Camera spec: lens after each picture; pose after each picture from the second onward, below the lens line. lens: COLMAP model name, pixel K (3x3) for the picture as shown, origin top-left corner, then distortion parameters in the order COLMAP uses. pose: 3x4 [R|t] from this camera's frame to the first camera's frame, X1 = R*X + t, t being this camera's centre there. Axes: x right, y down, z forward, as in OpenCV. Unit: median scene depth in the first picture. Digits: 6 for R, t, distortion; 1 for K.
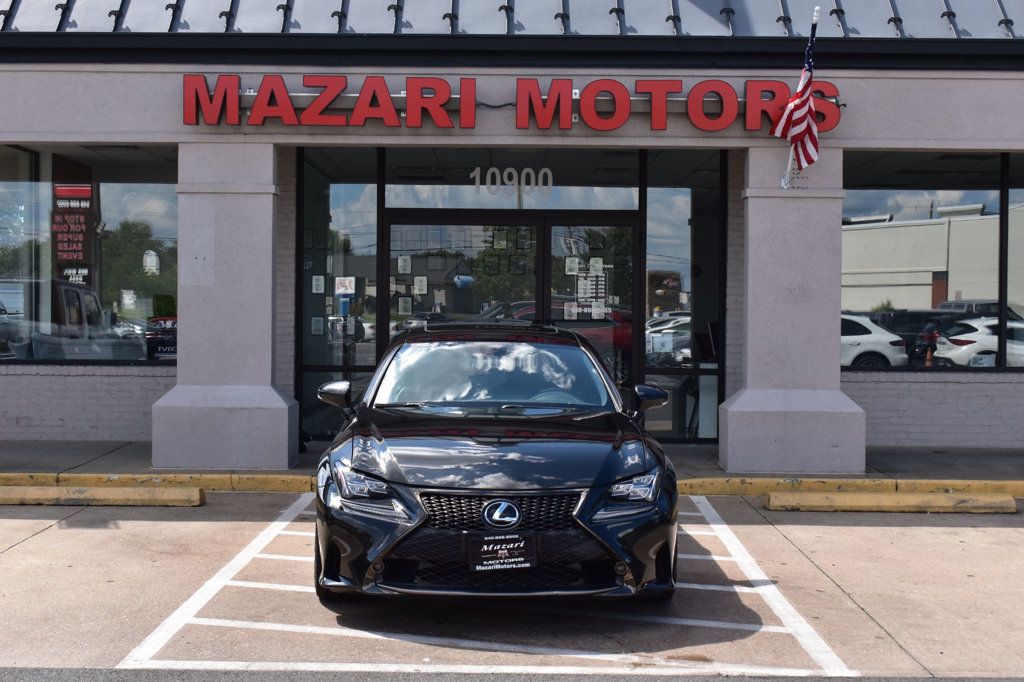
lens RADIAL K [[1529.6, 0, 513.1], [0, 1529.6, 340.1], [0, 0, 1]] dist [-0.018306, 0.000000]
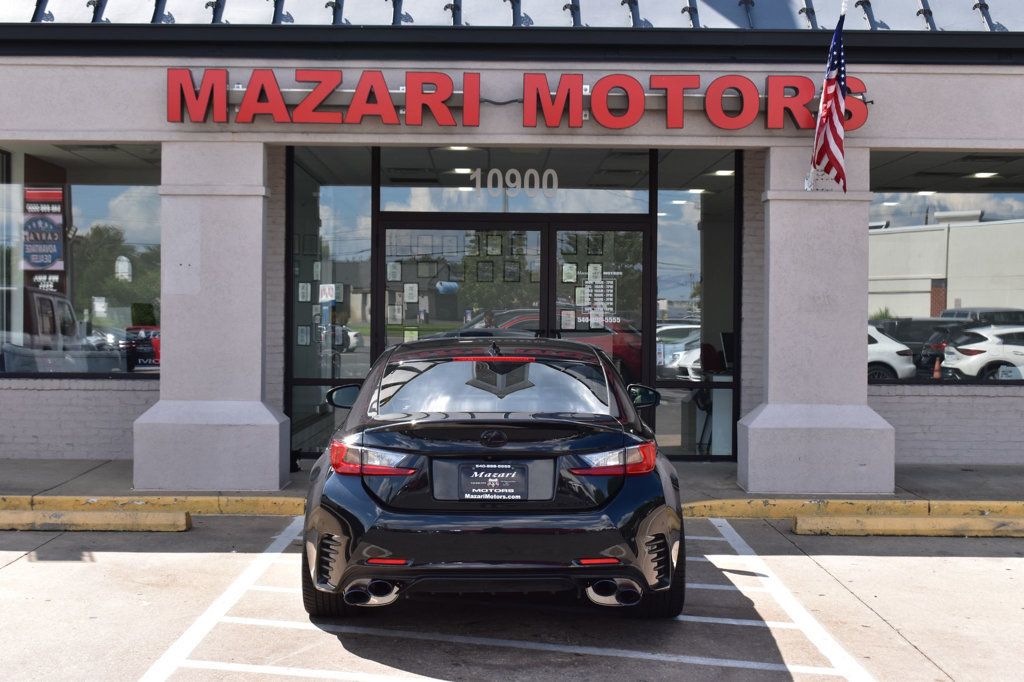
lens RADIAL K [[1570.5, 0, 512.1], [0, 1570.5, 338.9], [0, 0, 1]] dist [-0.016669, 0.000000]
pose [[0.999940, -0.000331, 0.010906, -0.014970], [0.000399, 0.999981, -0.006216, -0.002158], [-0.010904, 0.006220, 0.999921, 0.037269]]
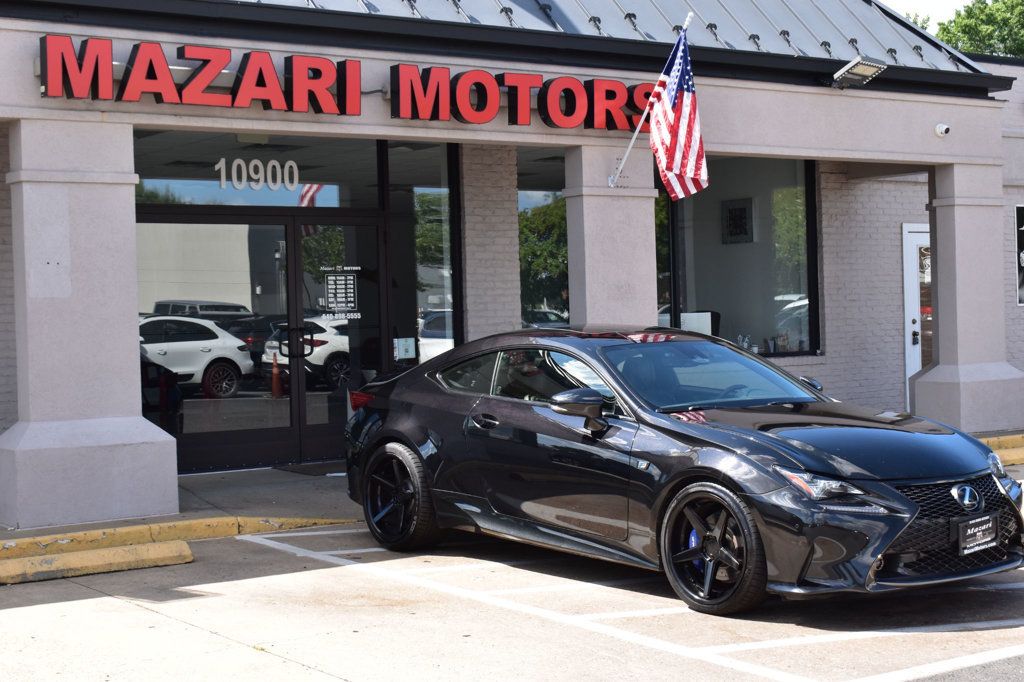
lens RADIAL K [[1631.1, 0, 510.5], [0, 1631.1, 342.3], [0, 0, 1]] dist [-0.006819, 0.000000]
pose [[0.809912, -0.041046, 0.585114, -0.514172], [0.044865, 0.998961, 0.007976, -0.008019], [-0.584833, 0.019792, 0.810912, 0.163707]]
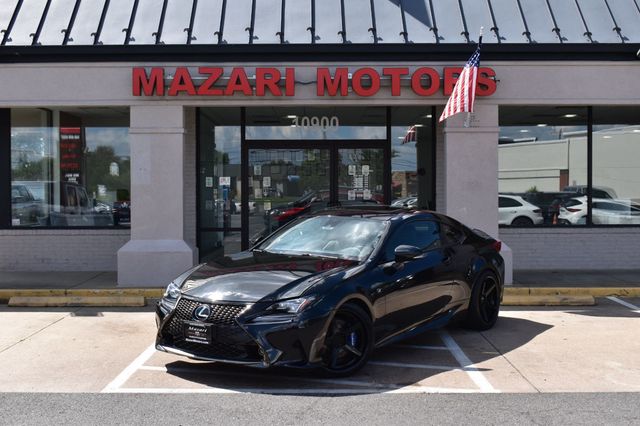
lens RADIAL K [[877.6, 0, 321.5], [0, 877.6, 212.5], [0, 0, 1]] dist [-0.032383, 0.000000]
pose [[0.999937, -0.011134, -0.001060, 0.006709], [0.011136, 0.999936, 0.001736, -0.002008], [0.001041, -0.001748, 0.999998, -0.034959]]
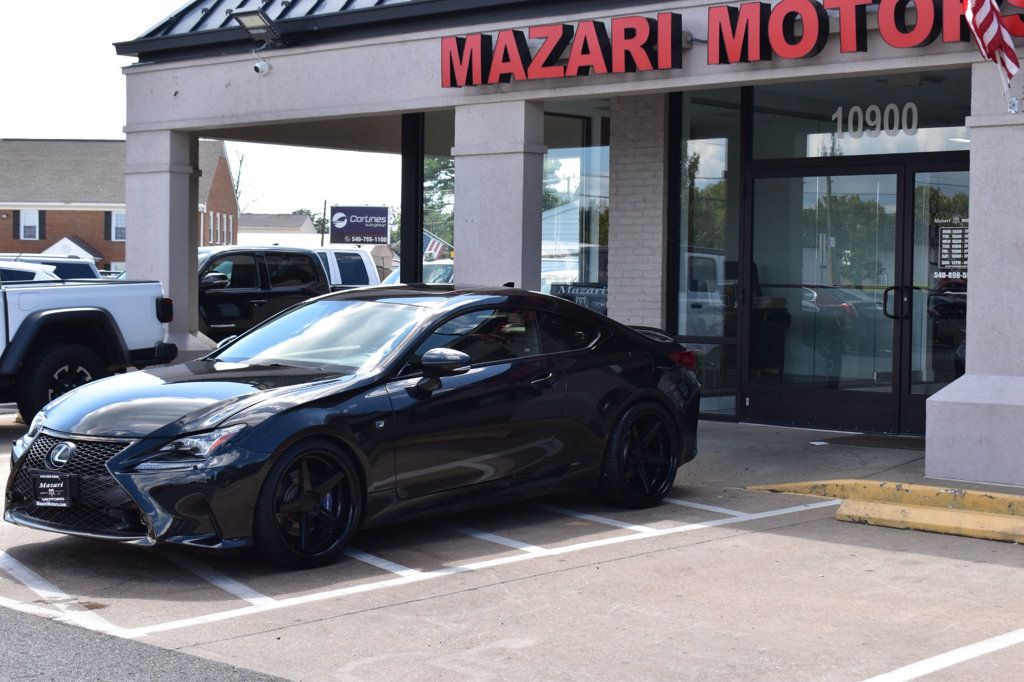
lens RADIAL K [[1769.6, 0, 518.1], [0, 1769.6, 342.4], [0, 0, 1]] dist [0.033143, 0.000000]
pose [[0.726834, 0.026391, -0.686305, 0.610929], [-0.019029, 0.999652, 0.018288, 0.003793], [0.686549, -0.000233, 0.727083, 0.184597]]
